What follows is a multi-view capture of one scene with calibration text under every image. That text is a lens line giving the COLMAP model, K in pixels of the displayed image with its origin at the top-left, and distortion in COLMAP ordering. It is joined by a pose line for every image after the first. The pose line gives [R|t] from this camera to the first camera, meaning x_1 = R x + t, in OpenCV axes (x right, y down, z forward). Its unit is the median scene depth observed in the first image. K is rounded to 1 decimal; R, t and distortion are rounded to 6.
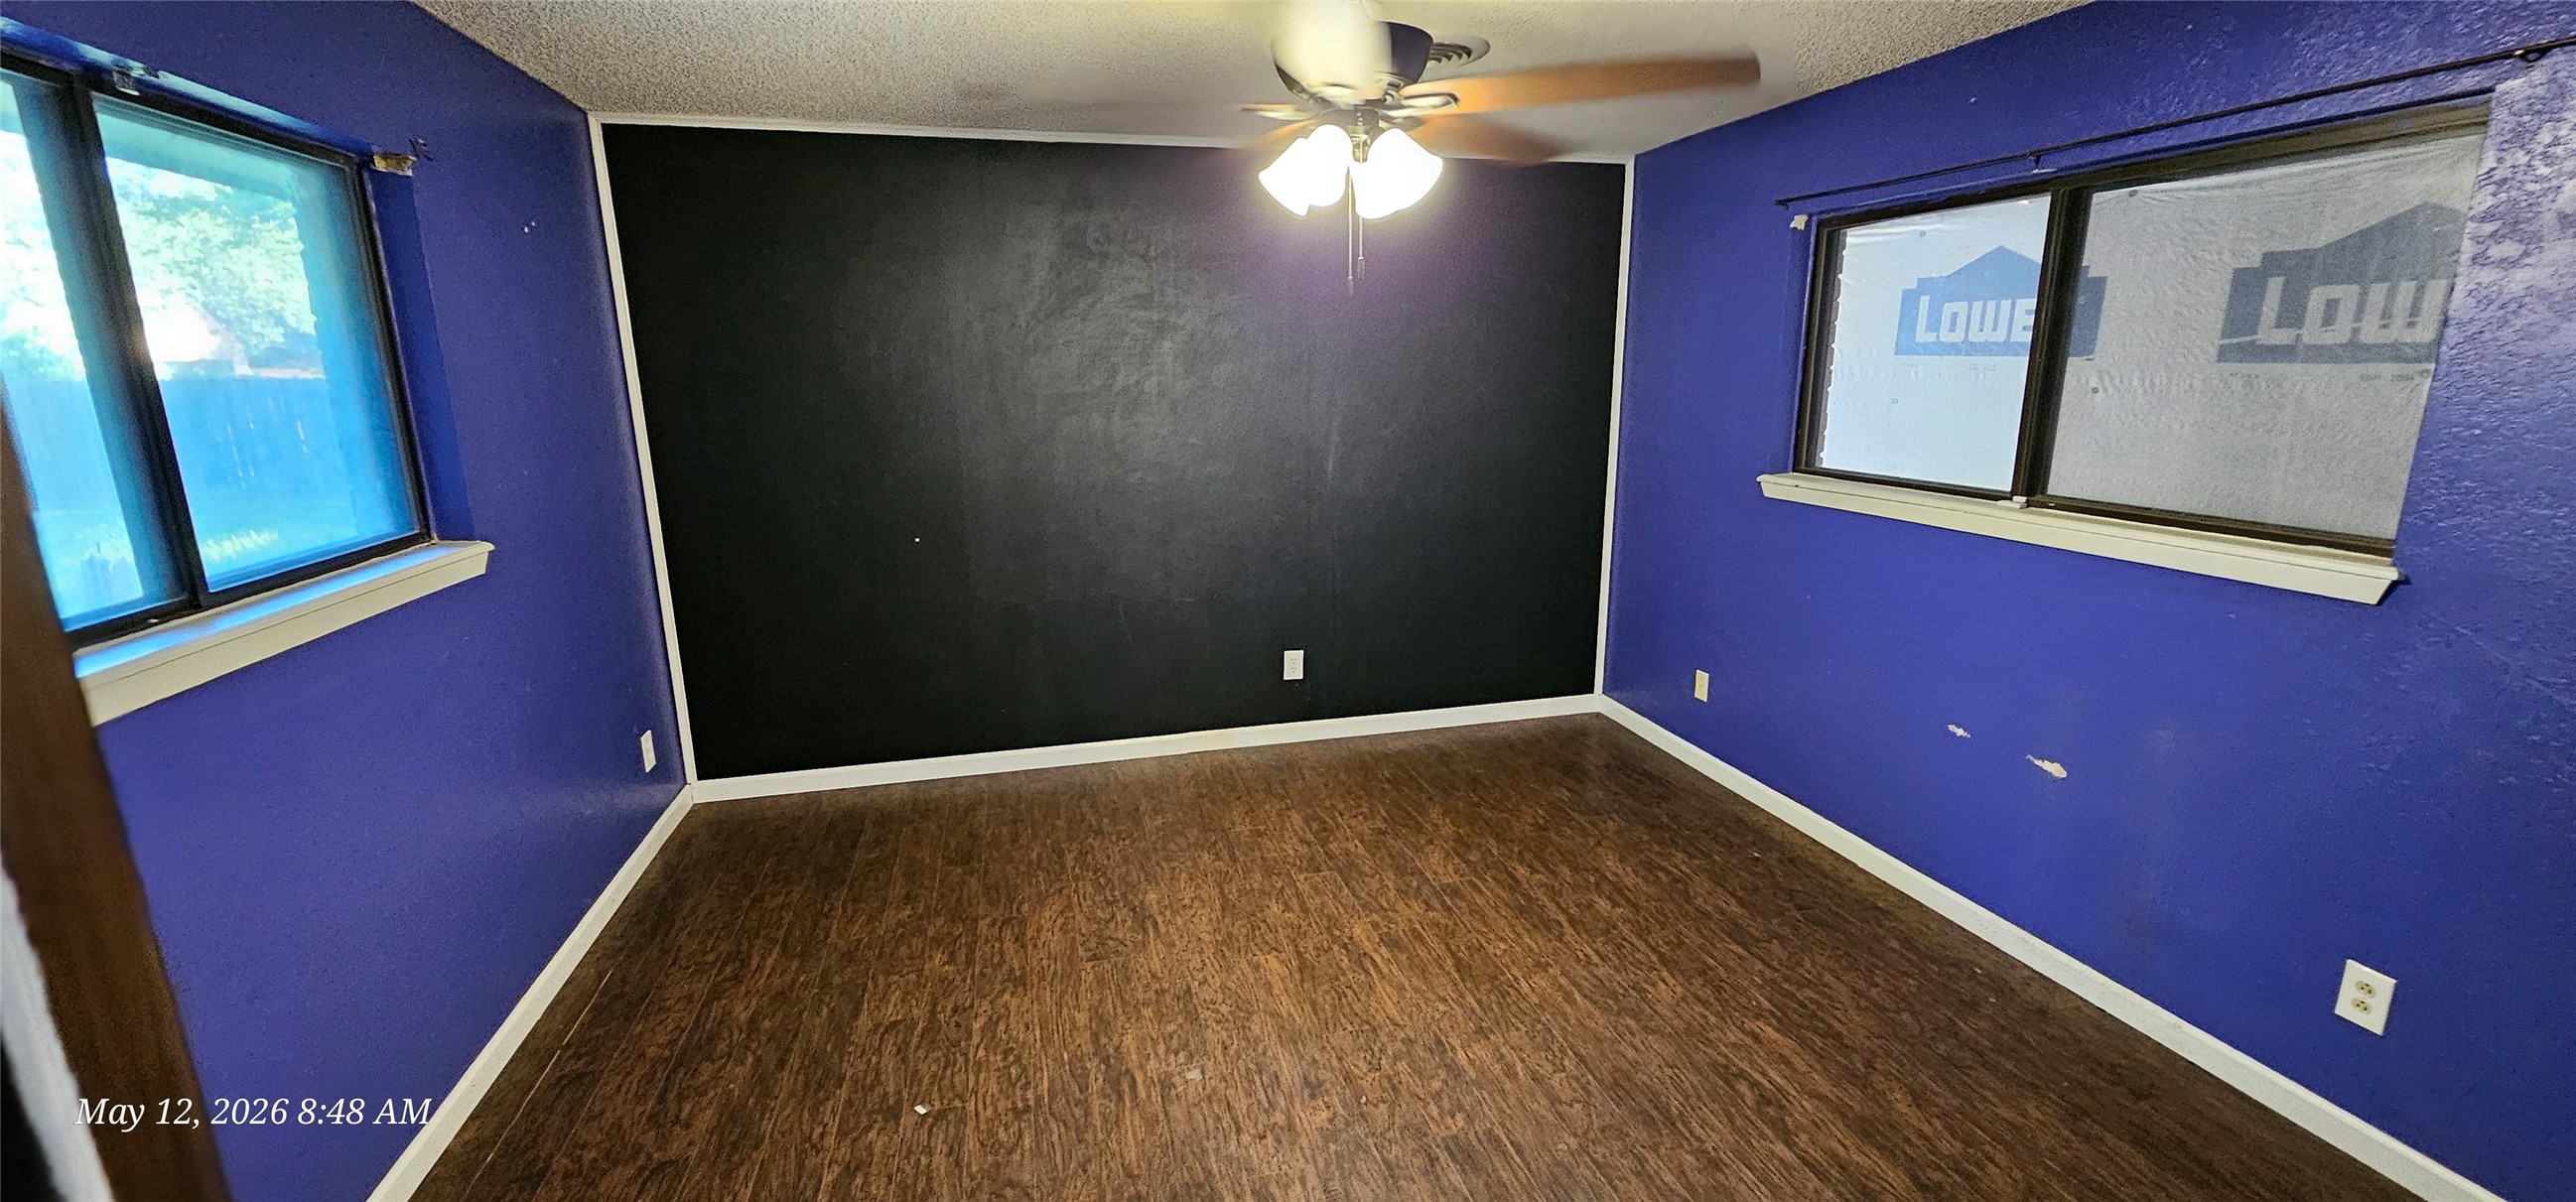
lens RADIAL K [[1055.6, 0, 1292.1], [0, 1055.6, 610.1], [0, 0, 1]] dist [-0.000107, 0.000031]
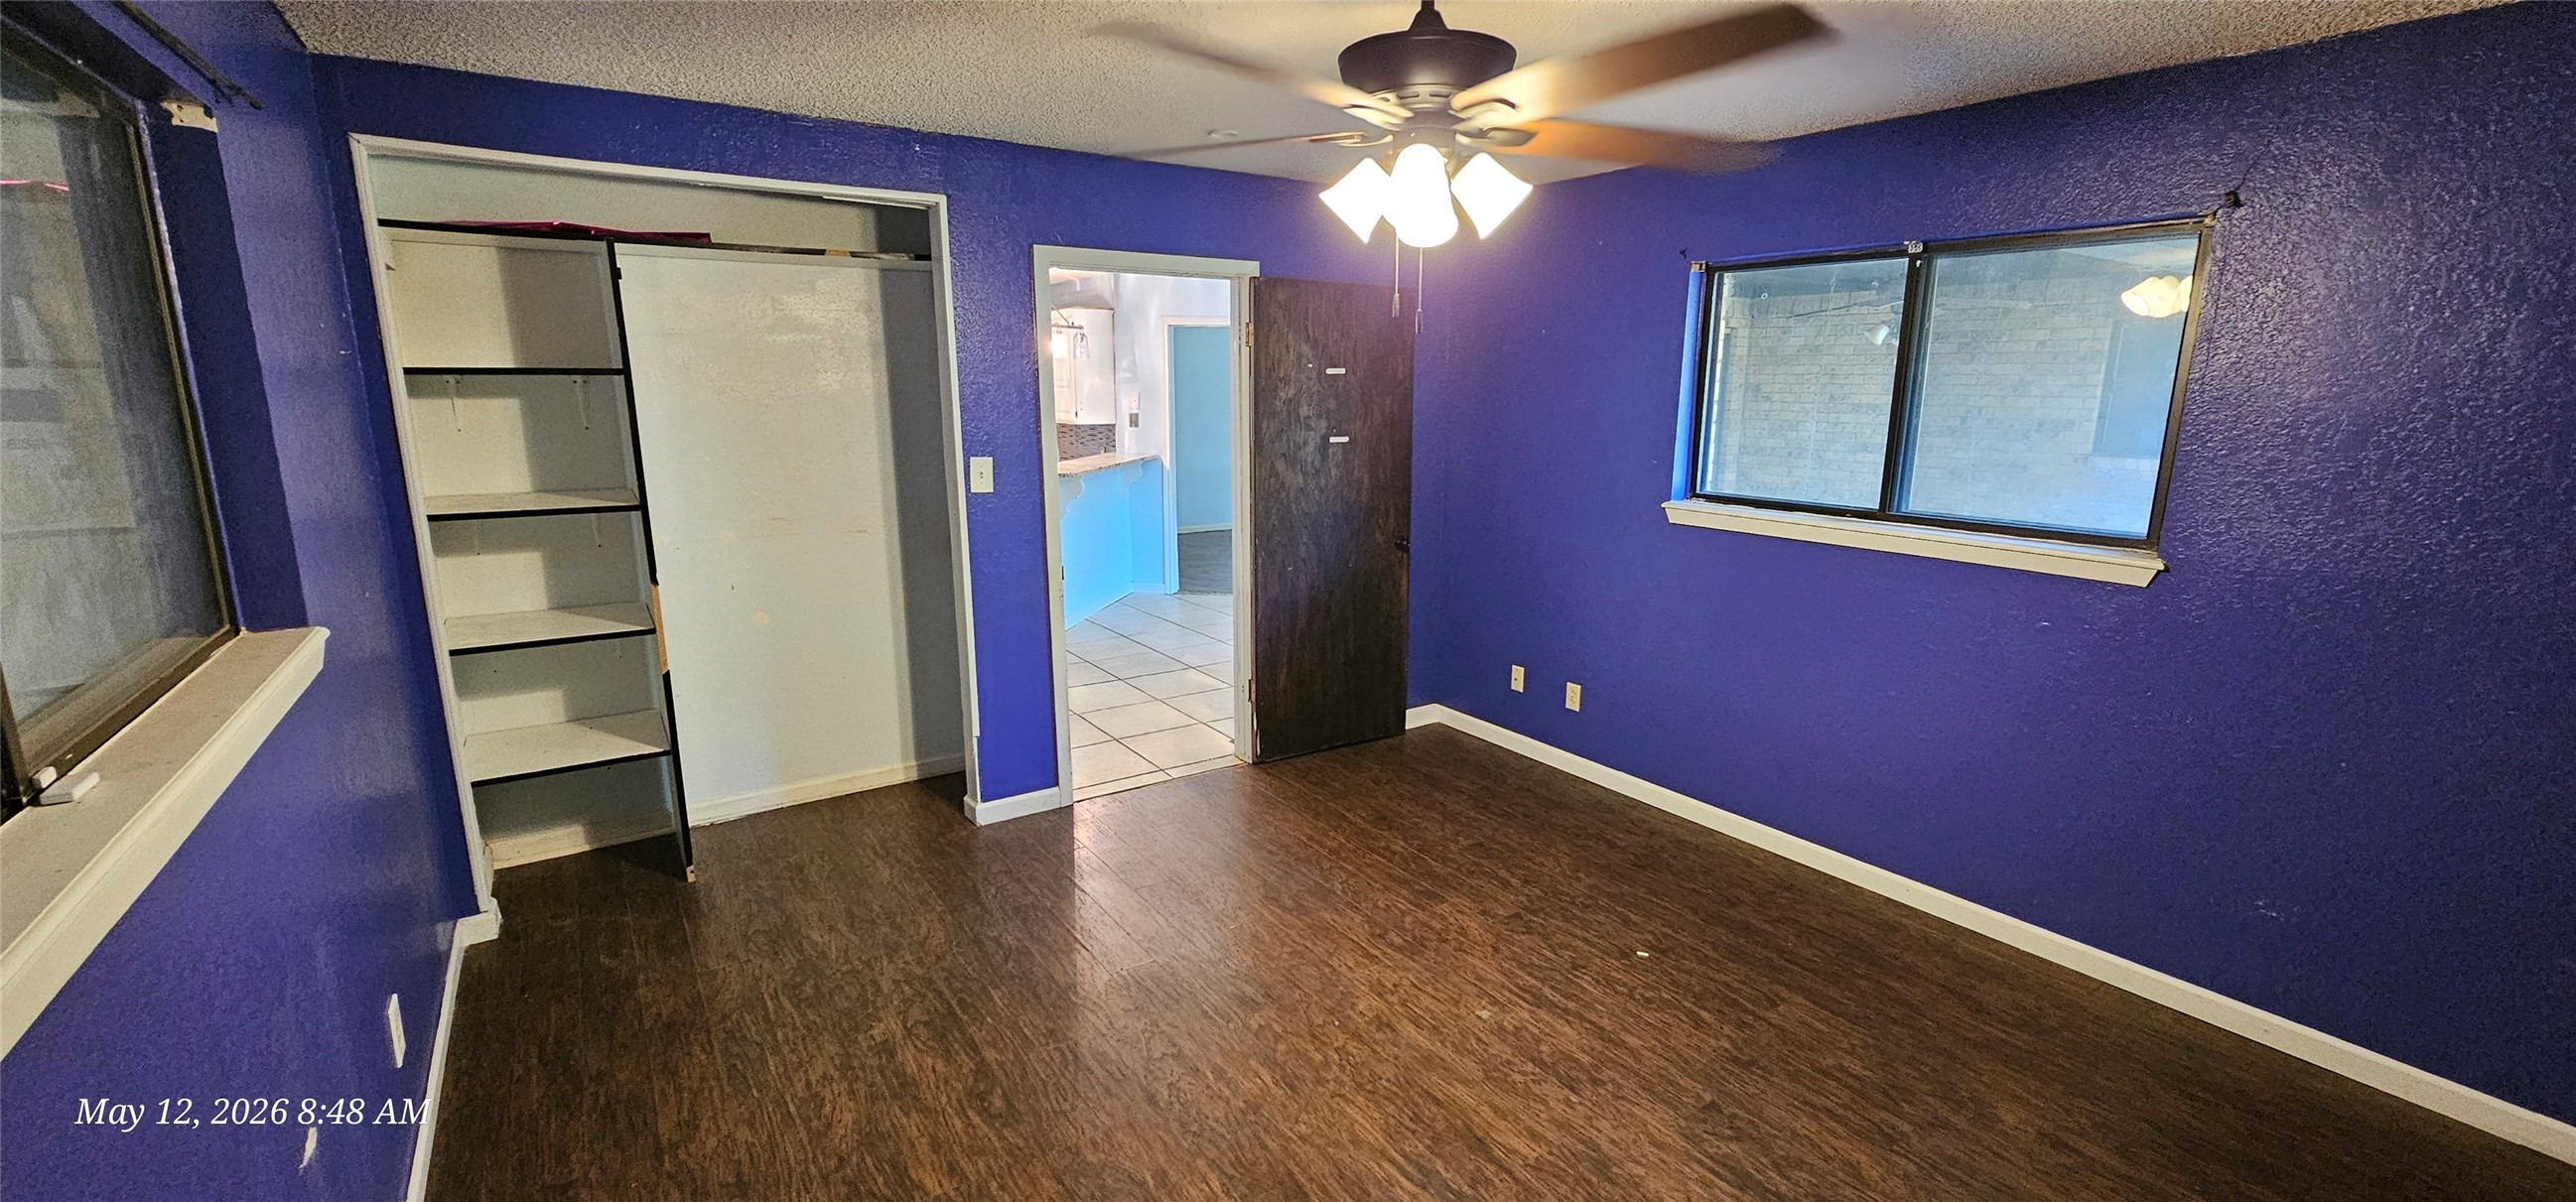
lens RADIAL K [[1055.6, 0, 1292.1], [0, 1055.6, 610.1], [0, 0, 1]] dist [-0.000107, 0.000031]
pose [[-0.940893, 0.074052, -0.330510, 0.430483], [-0.076485, 0.904148, 0.420317, -0.405083], [0.329955, 0.420753, -0.845043, 1.640060]]
